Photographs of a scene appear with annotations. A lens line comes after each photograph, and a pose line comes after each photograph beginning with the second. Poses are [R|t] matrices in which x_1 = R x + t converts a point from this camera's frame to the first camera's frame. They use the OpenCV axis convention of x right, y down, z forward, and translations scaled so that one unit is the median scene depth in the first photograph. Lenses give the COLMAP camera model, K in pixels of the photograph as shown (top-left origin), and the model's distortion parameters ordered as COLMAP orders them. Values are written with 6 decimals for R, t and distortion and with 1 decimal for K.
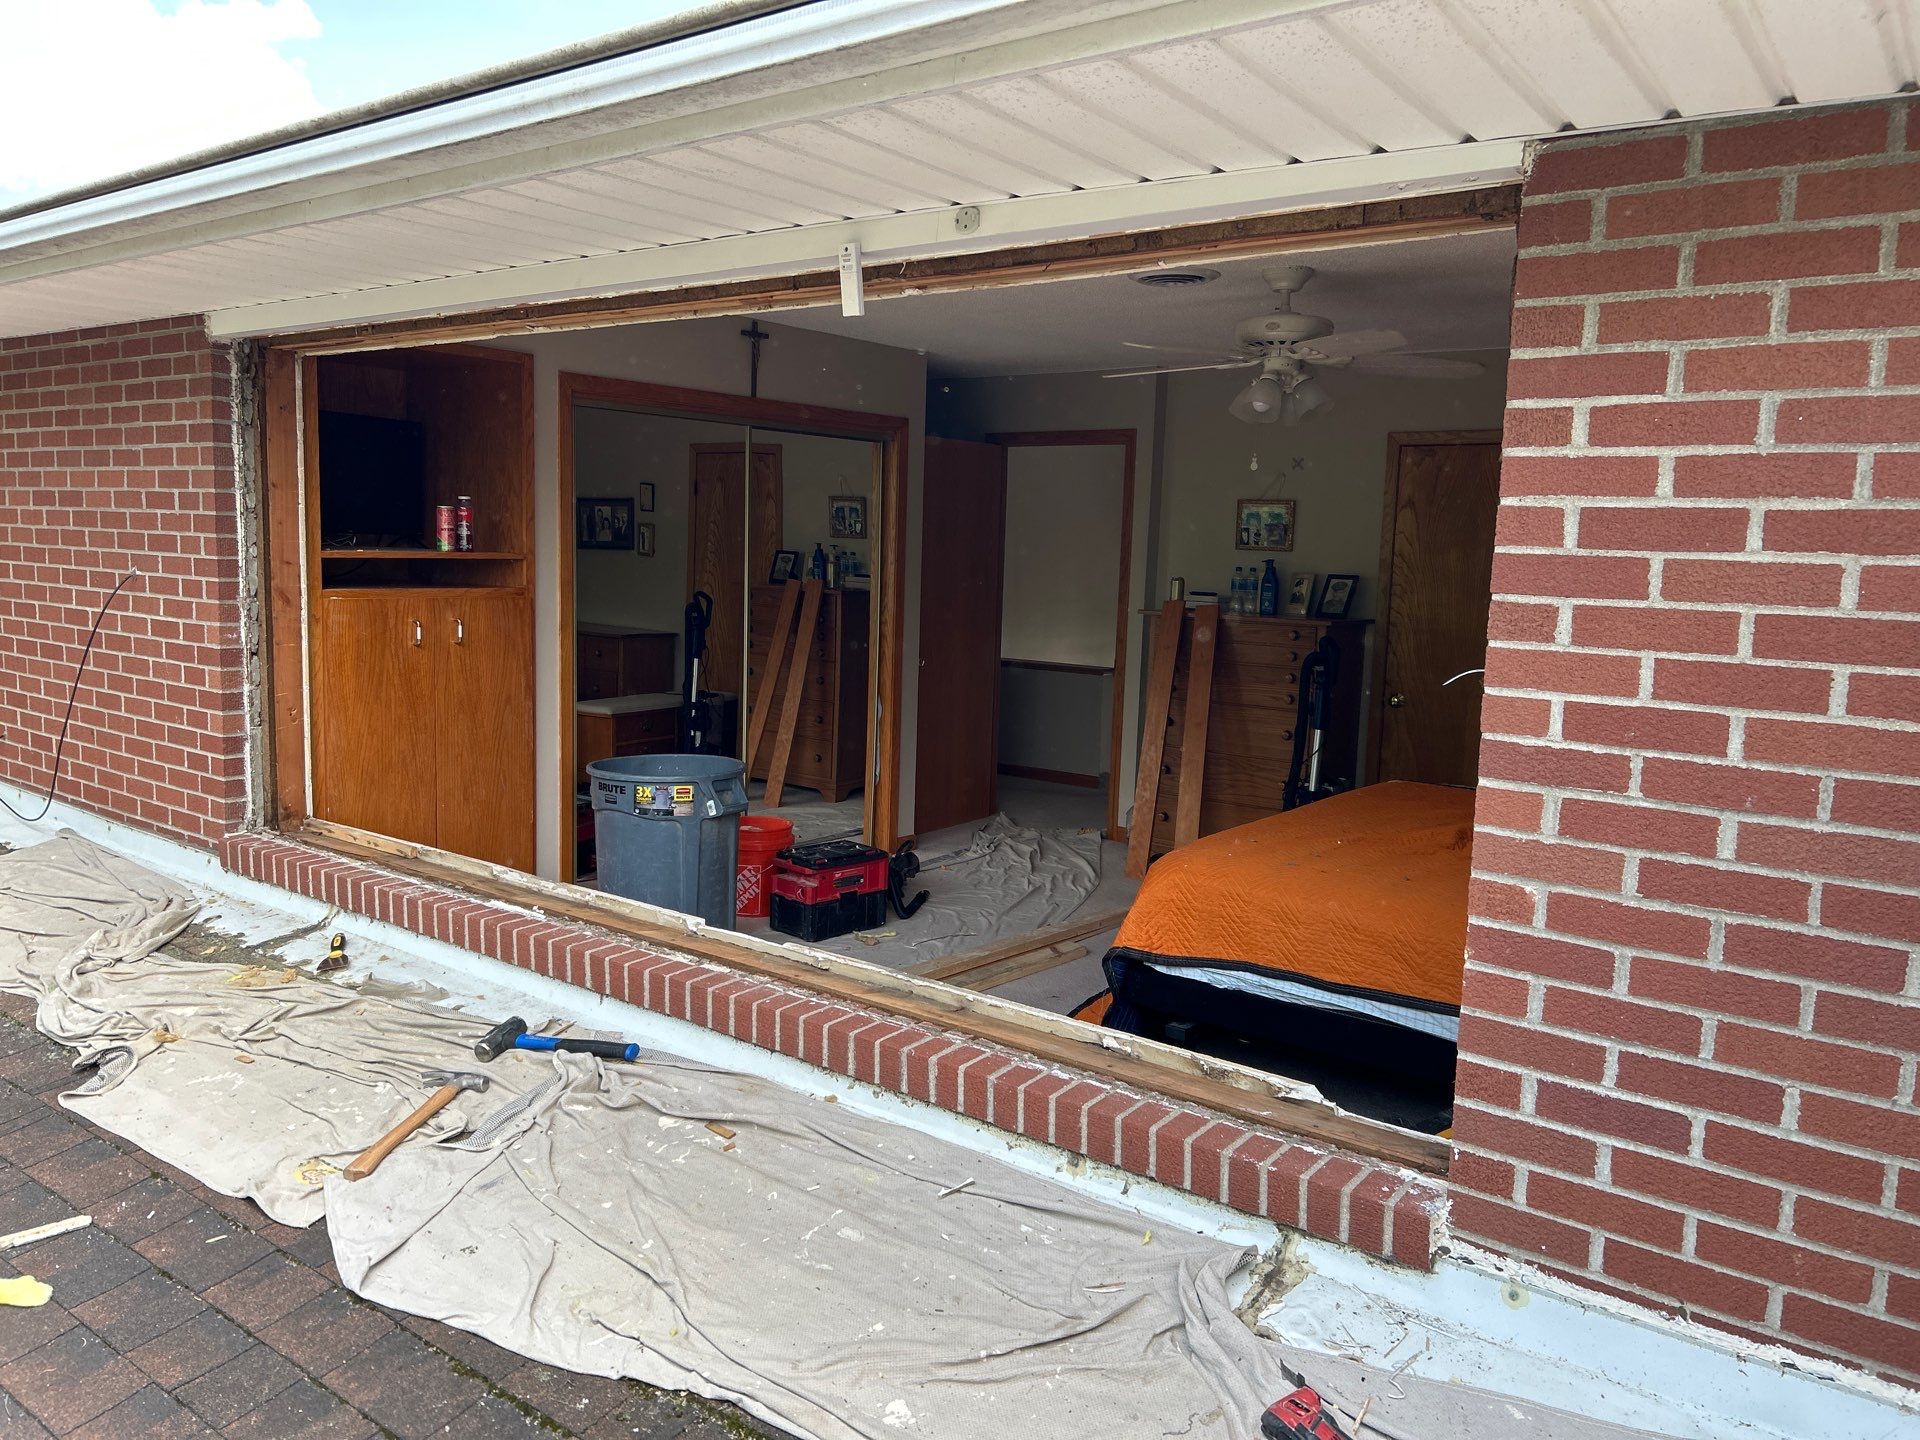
lens RADIAL K [[1432.6, 0, 958.9], [0, 1432.6, 703.3], [0, 0, 1]] dist [0.050694, -0.058699]
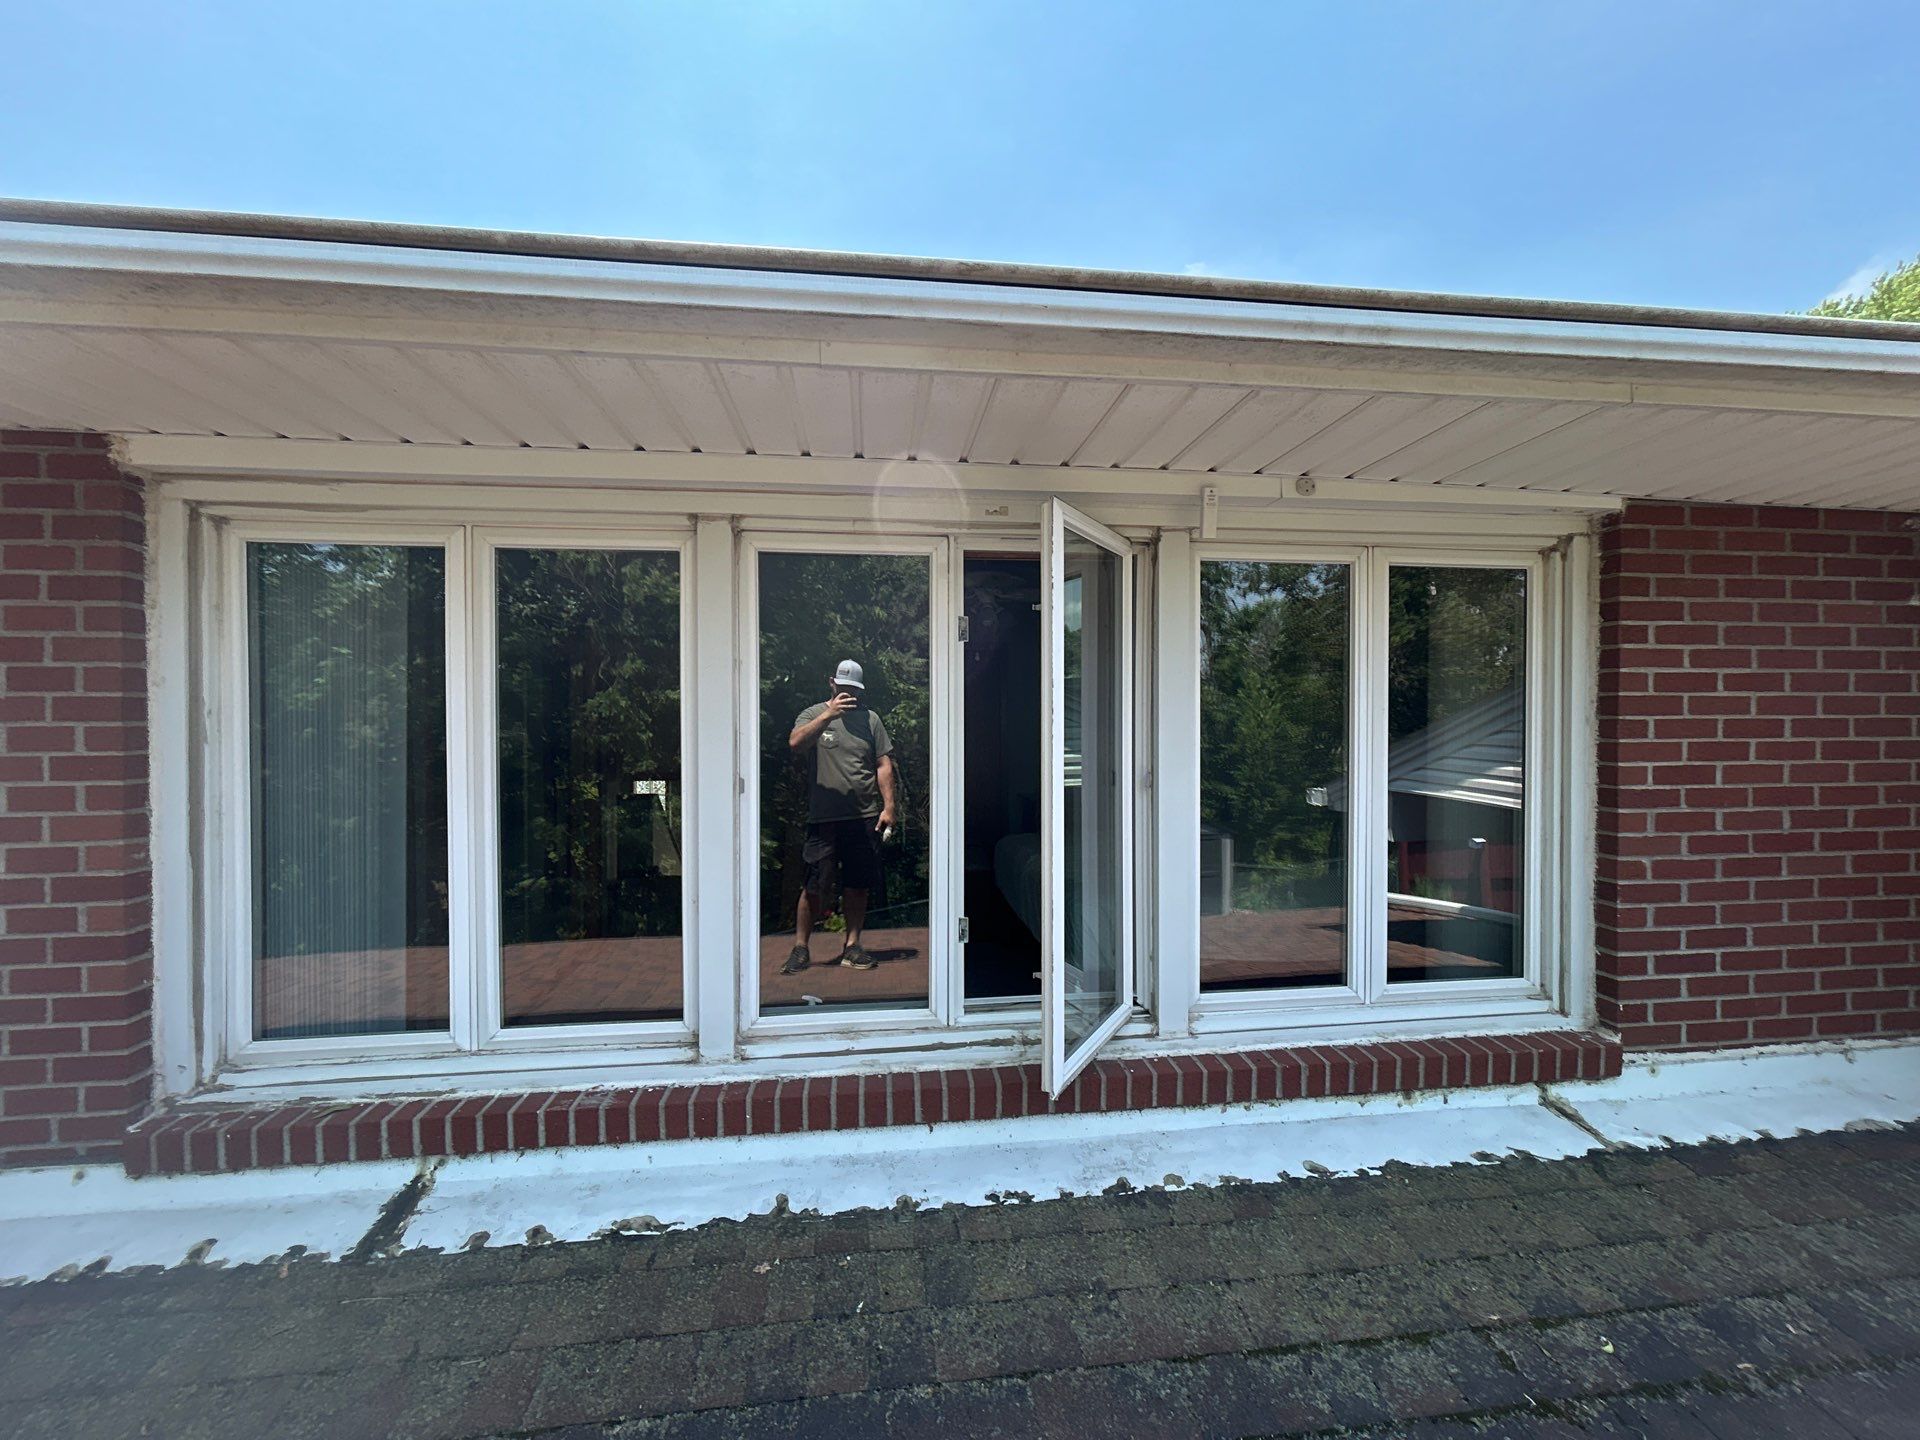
lens RADIAL K [[768.0, 0, 960.0], [0, 768.0, 720.0], [0, 0, 1]] dist [0.008866, -0.004516]
pose [[0.711599, -0.035913, 0.701668, -1.055371], [0.104931, 0.992924, -0.055596, -0.109381], [-0.694706, 0.113189, 0.710332, 0.899496]]
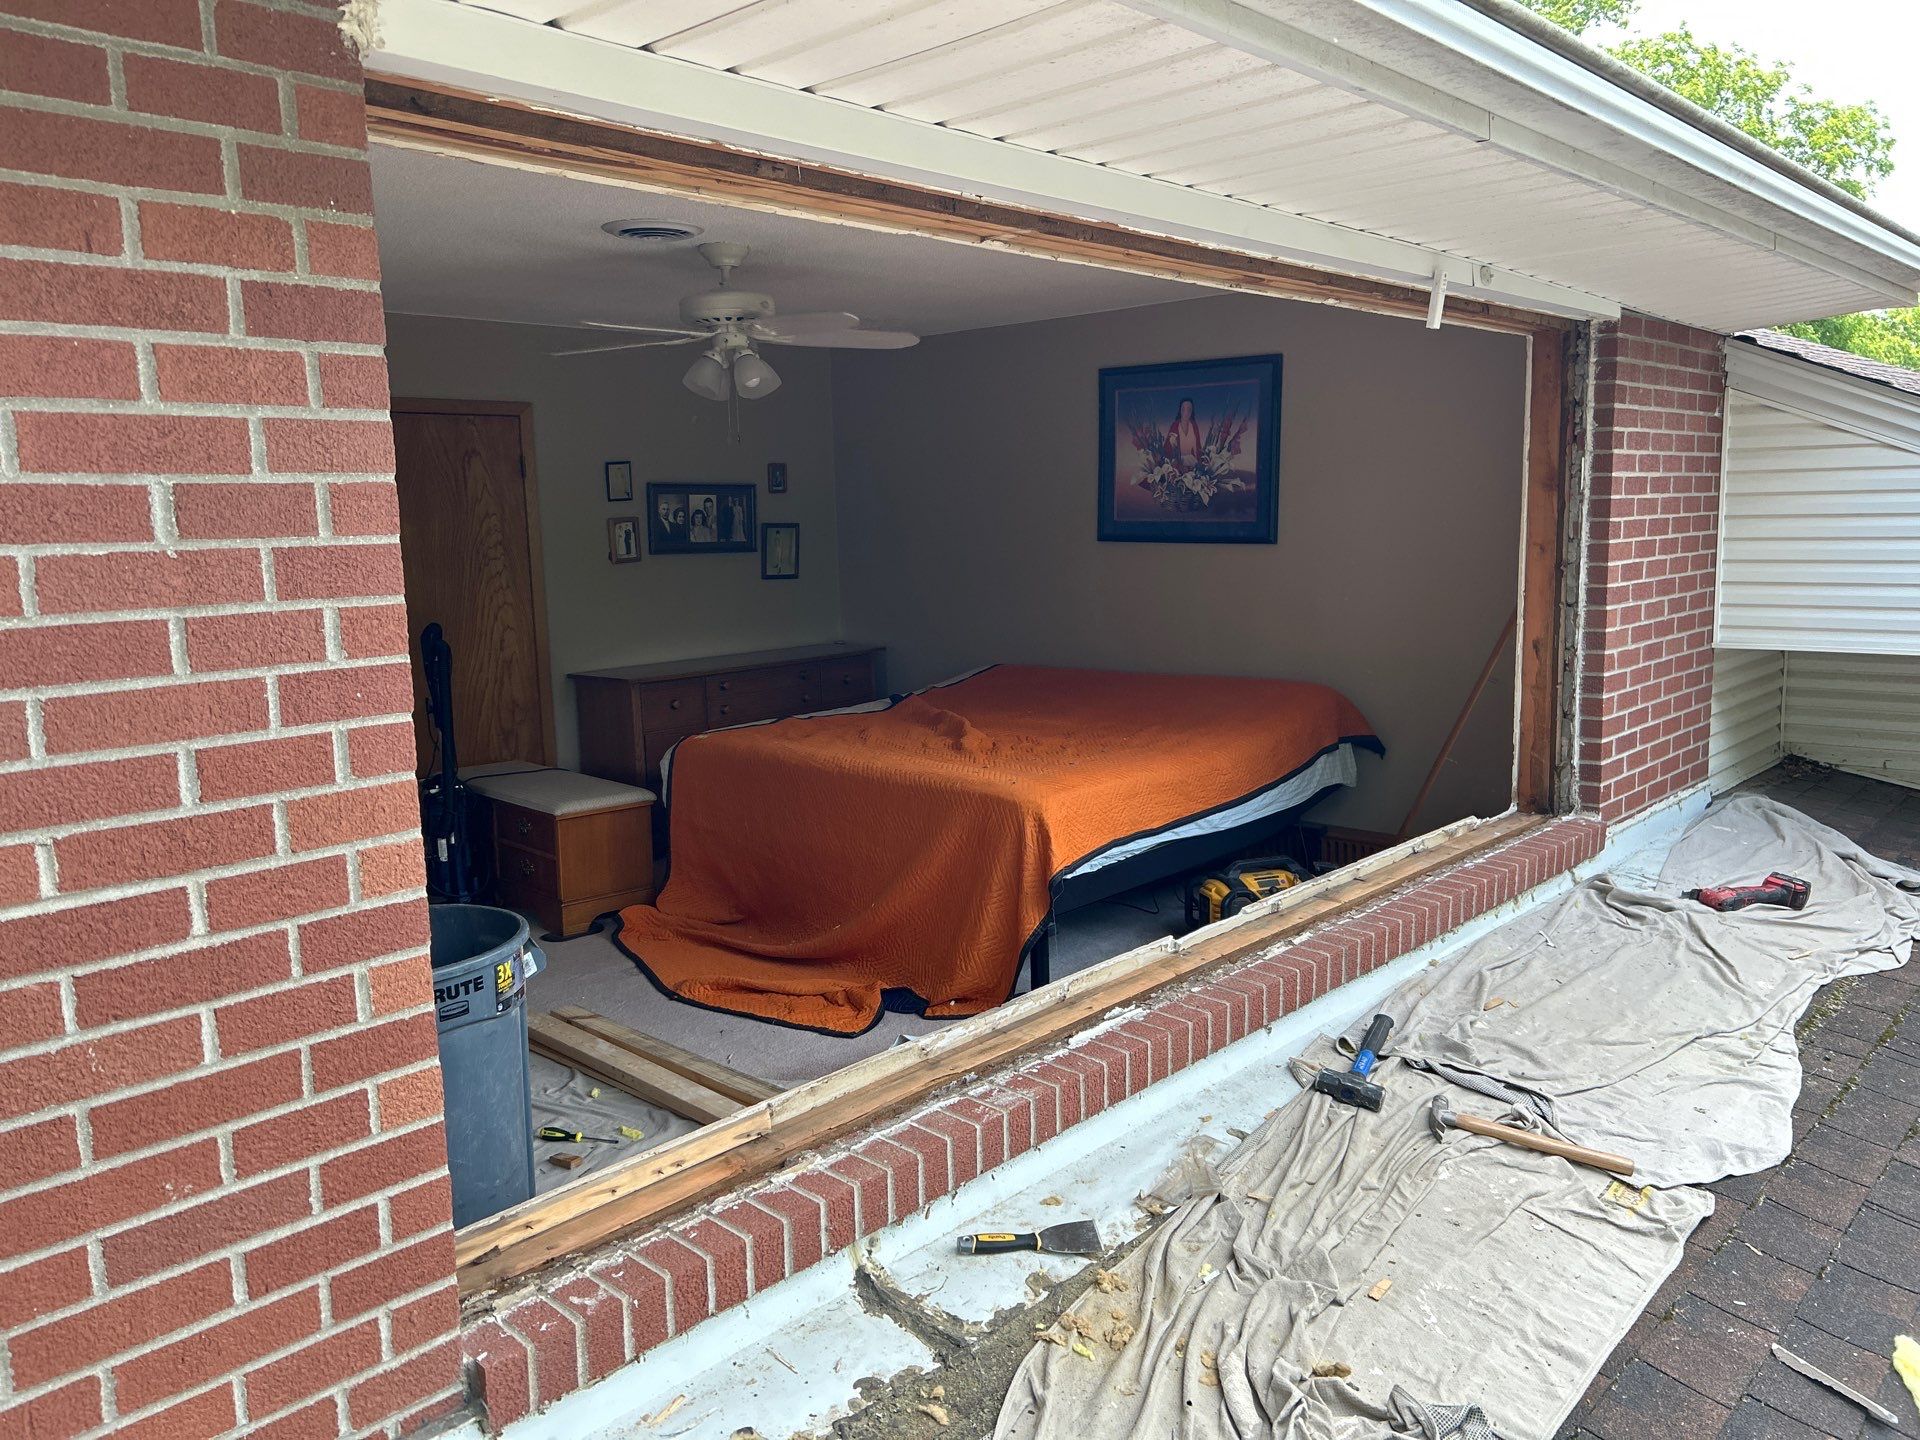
lens RADIAL K [[1432.6, 0, 958.9], [0, 1432.6, 703.3], [0, 0, 1]] dist [0.050694, -0.058699]
pose [[0.092532, -0.165969, 0.981780, -1.889631], [0.140229, 0.978355, 0.152174, -0.274286], [-0.985786, 0.123593, 0.113803, 1.779966]]
